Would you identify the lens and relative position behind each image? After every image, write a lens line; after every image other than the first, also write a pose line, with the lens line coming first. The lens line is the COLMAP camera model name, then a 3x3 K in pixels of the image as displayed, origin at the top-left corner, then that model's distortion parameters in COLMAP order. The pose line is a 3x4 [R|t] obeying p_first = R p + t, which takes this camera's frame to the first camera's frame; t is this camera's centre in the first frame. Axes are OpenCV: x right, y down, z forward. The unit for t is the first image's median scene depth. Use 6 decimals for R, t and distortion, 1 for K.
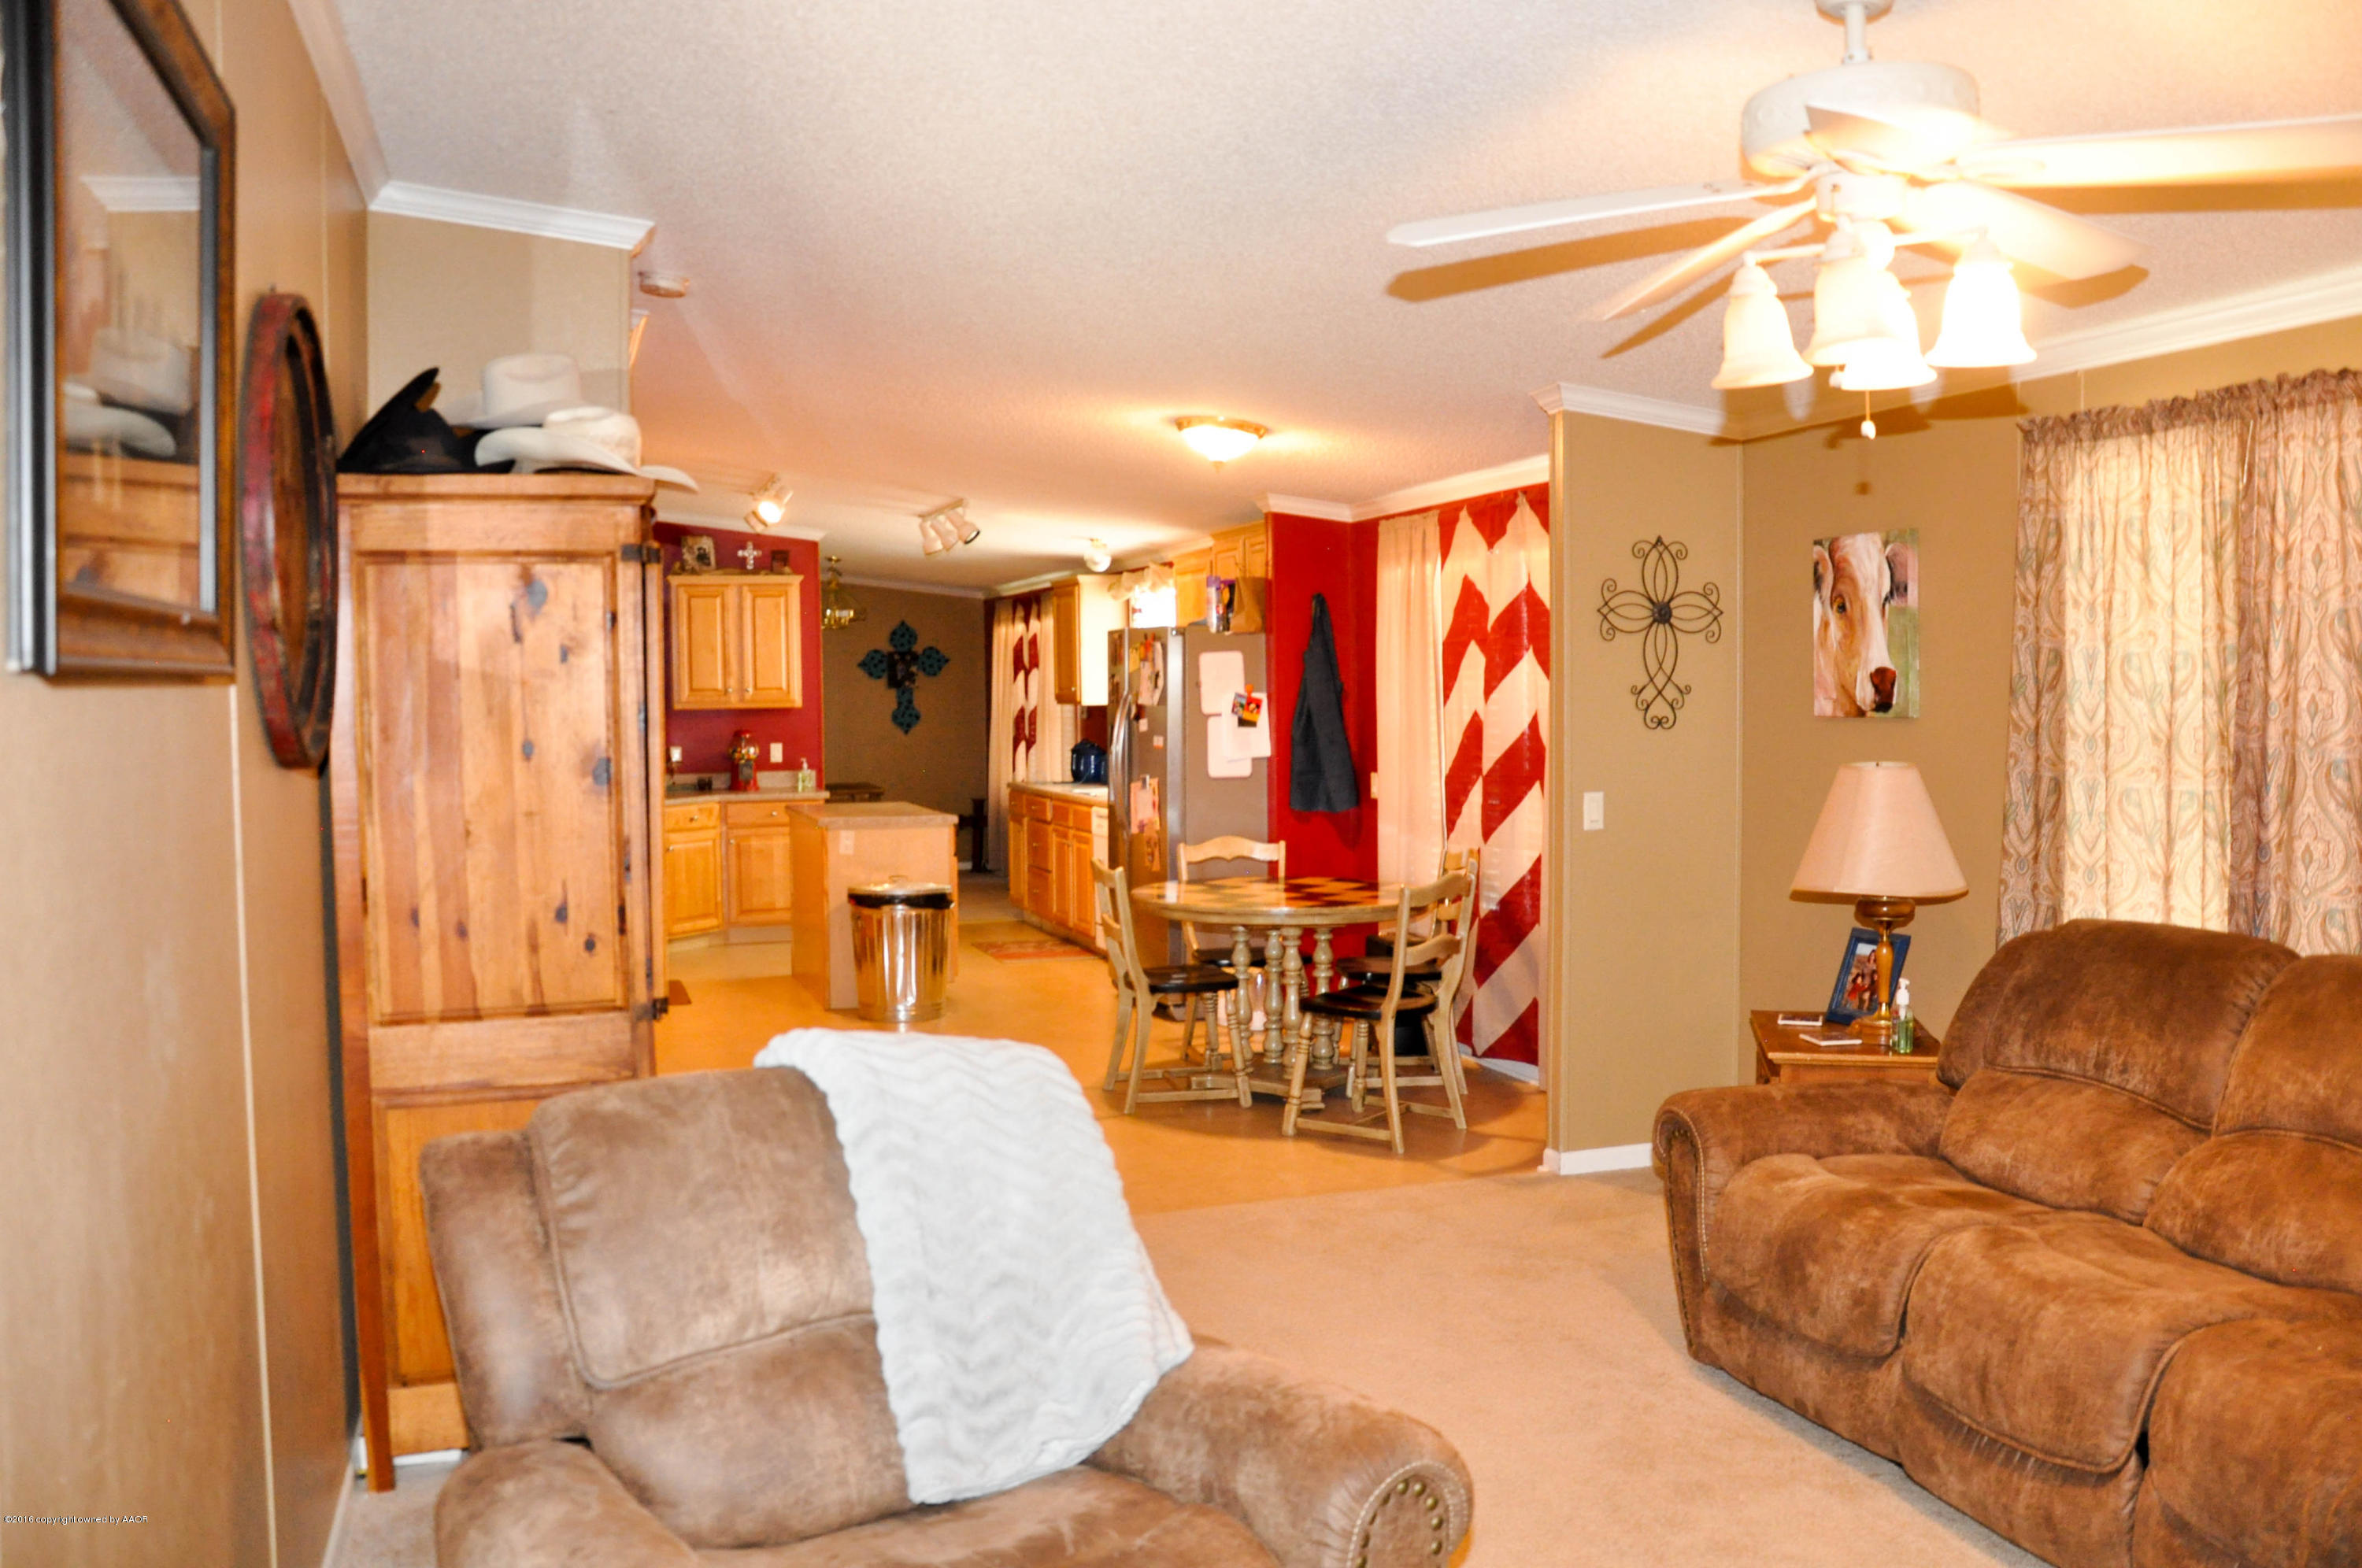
lens RADIAL K [[1956.3, 0, 1175.7], [0, 1956.3, 778.2], [0, 0, 1]] dist [-0.143892, 0.128090]
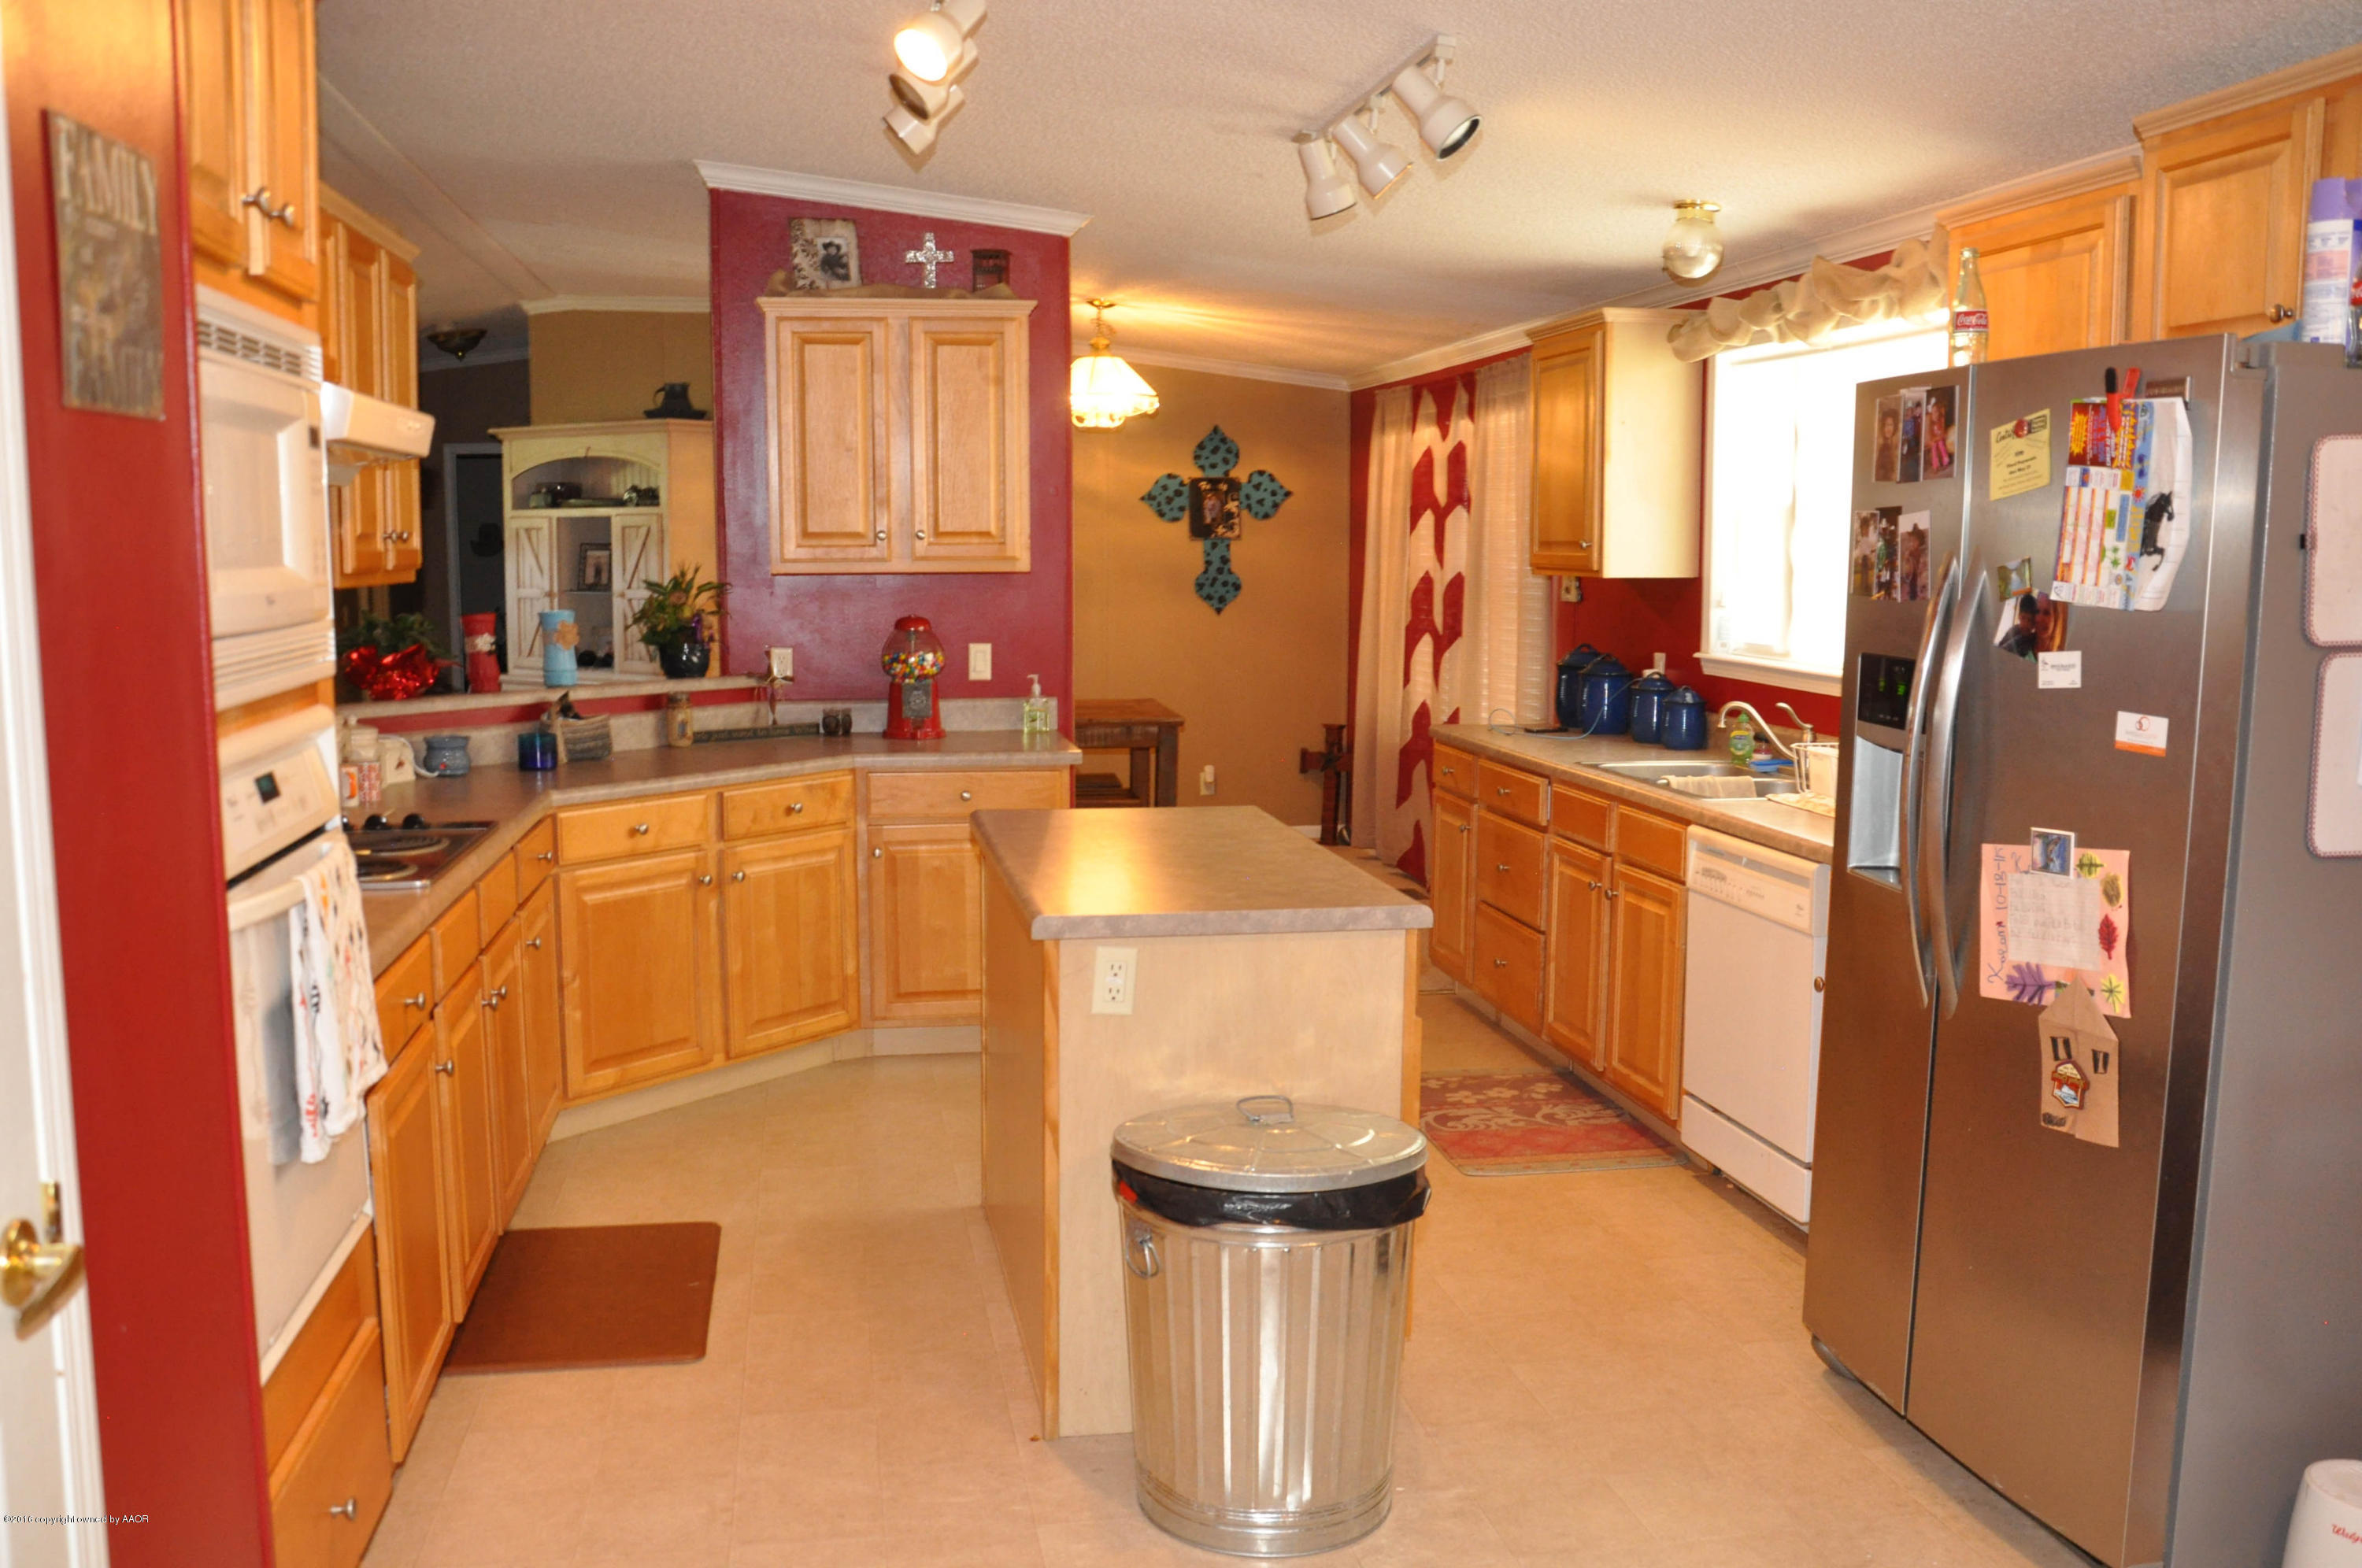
lens RADIAL K [[1956.3, 0, 1182.6], [0, 1956.3, 791.8], [0, 0, 1]] dist [-0.143892, 0.128090]
pose [[0.990616, 0.031659, -0.132956, -0.091273], [-0.020795, 0.996389, 0.082315, -0.023865], [0.135082, -0.078778, 0.987698, 0.541196]]
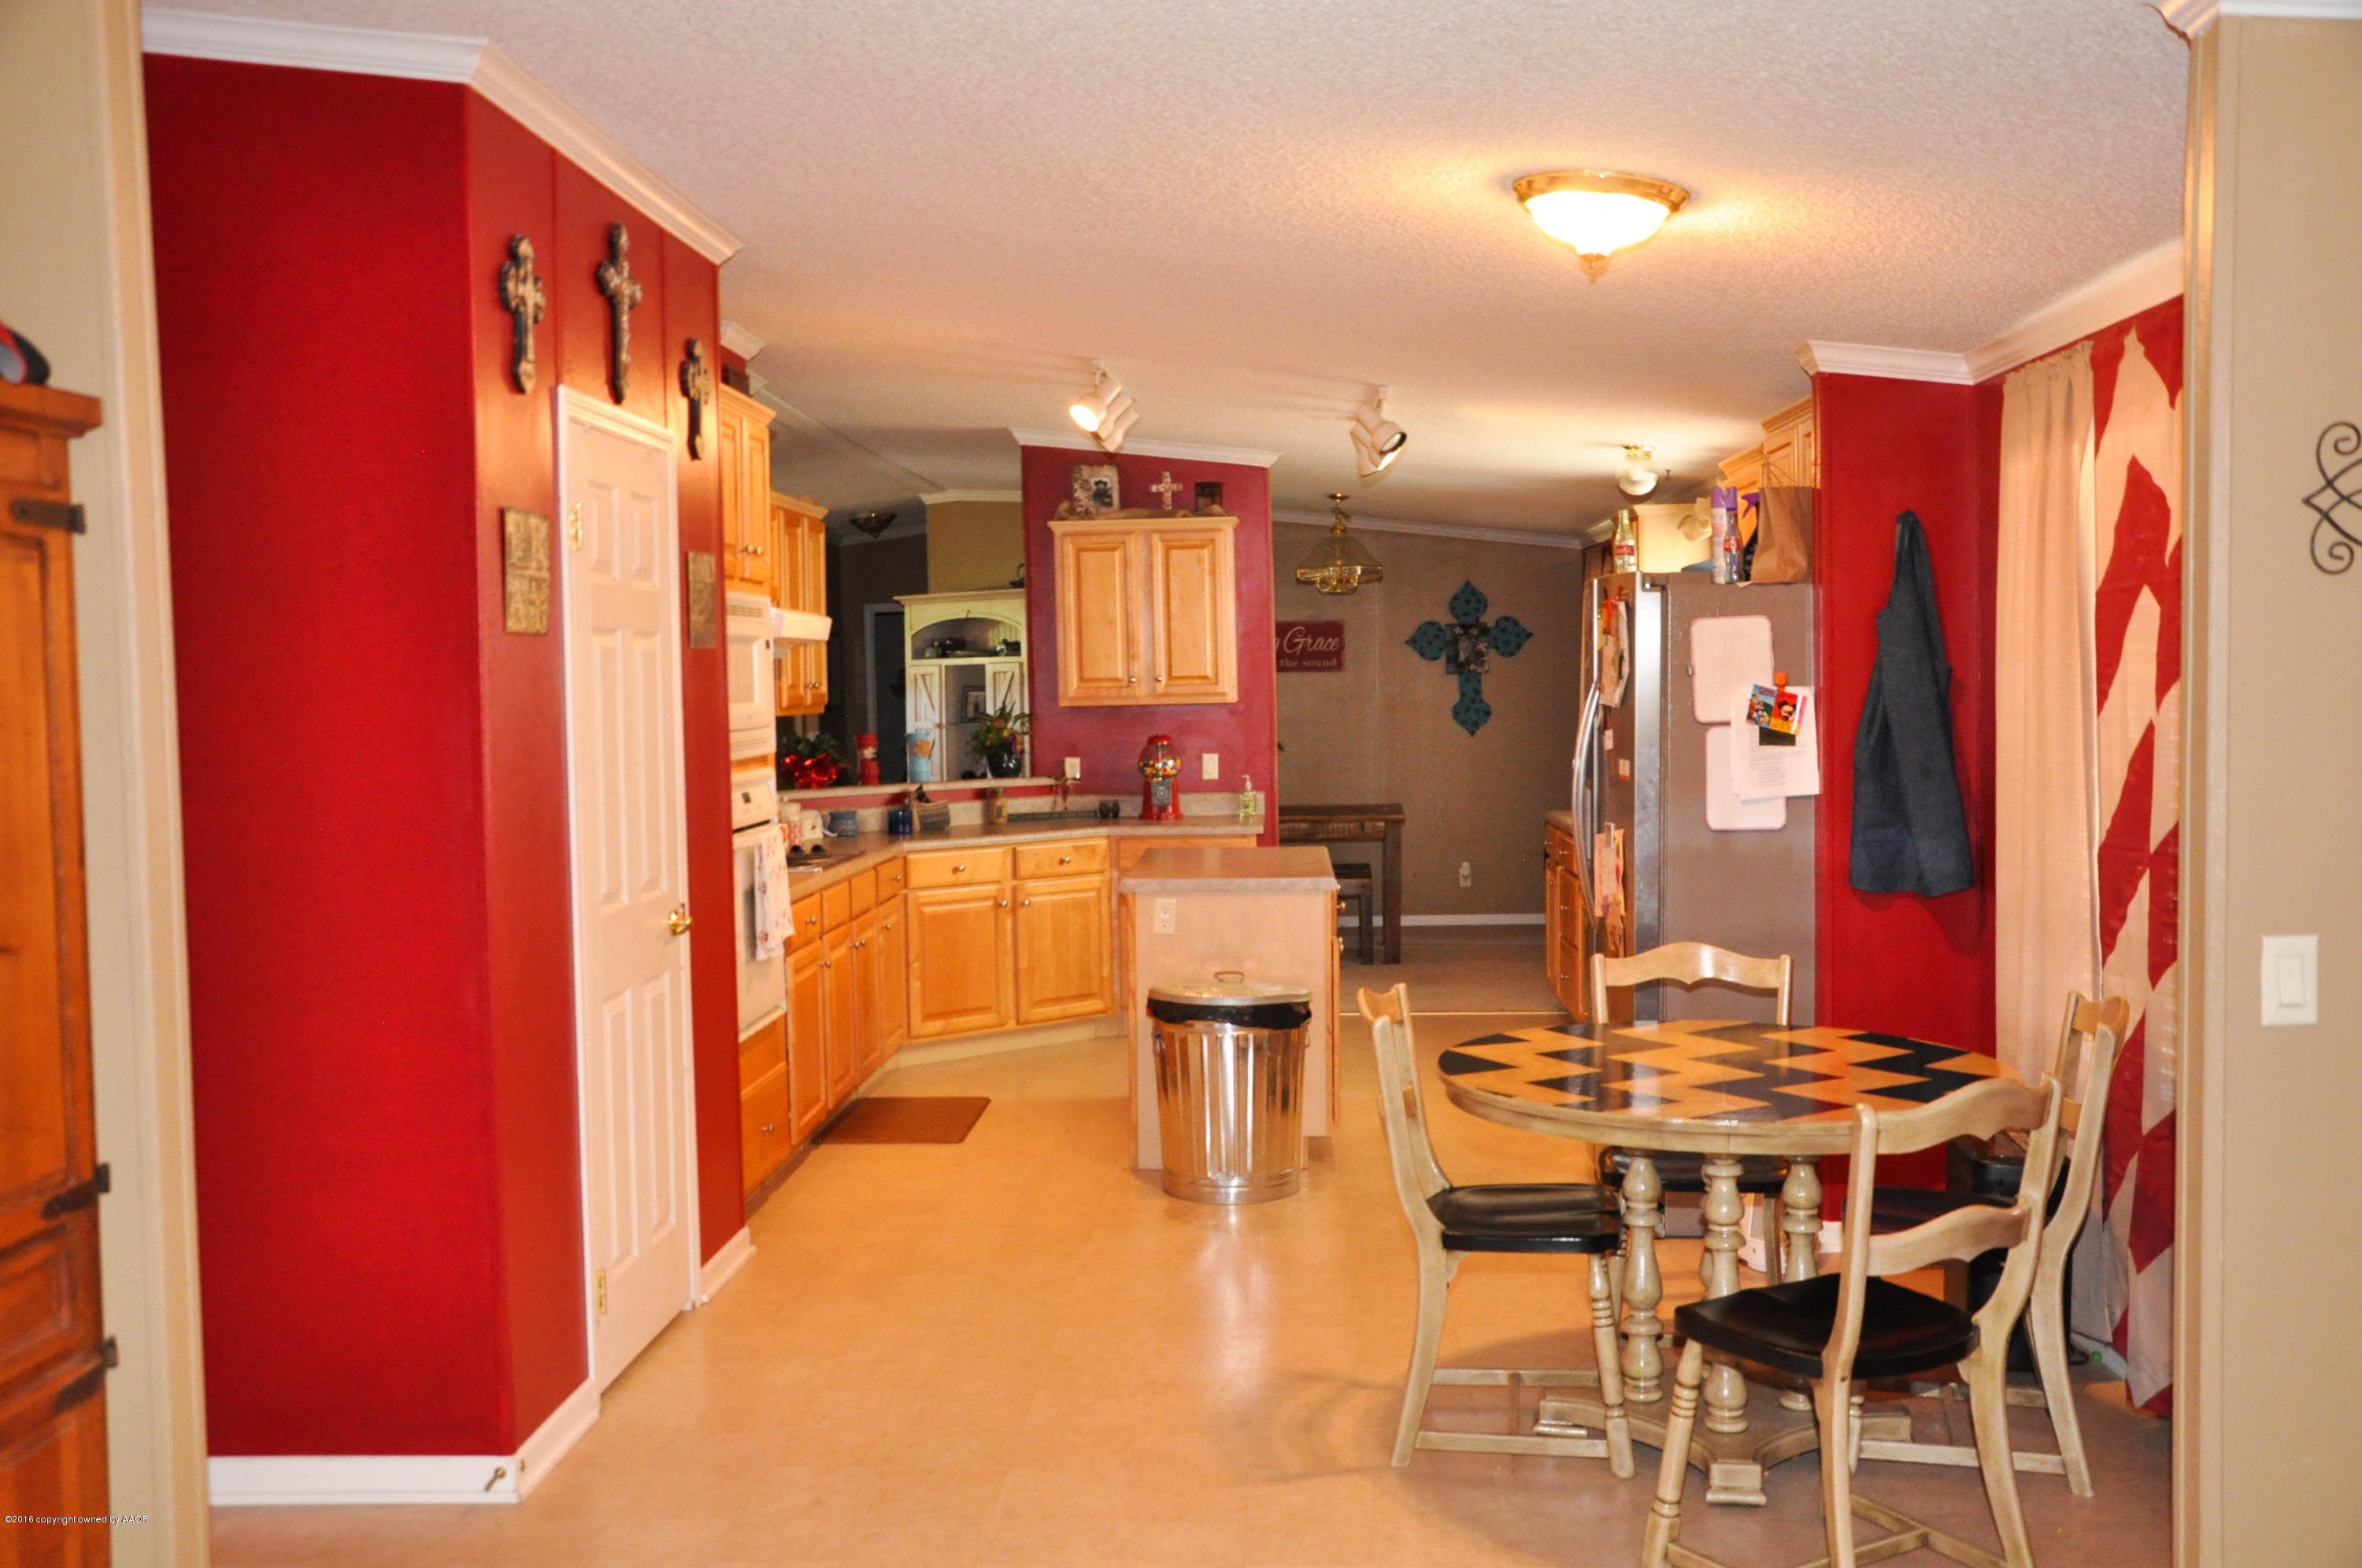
lens RADIAL K [[2223.5, 0, 1180.7], [0, 2223.5, 803.3], [0, 0, 1]] dist [-0.053310, 0.000000]
pose [[0.931721, 0.014788, -0.362873, 0.086831], [-0.009261, 0.999813, 0.016965, -0.014424], [0.363056, -0.012446, 0.931684, 0.251648]]
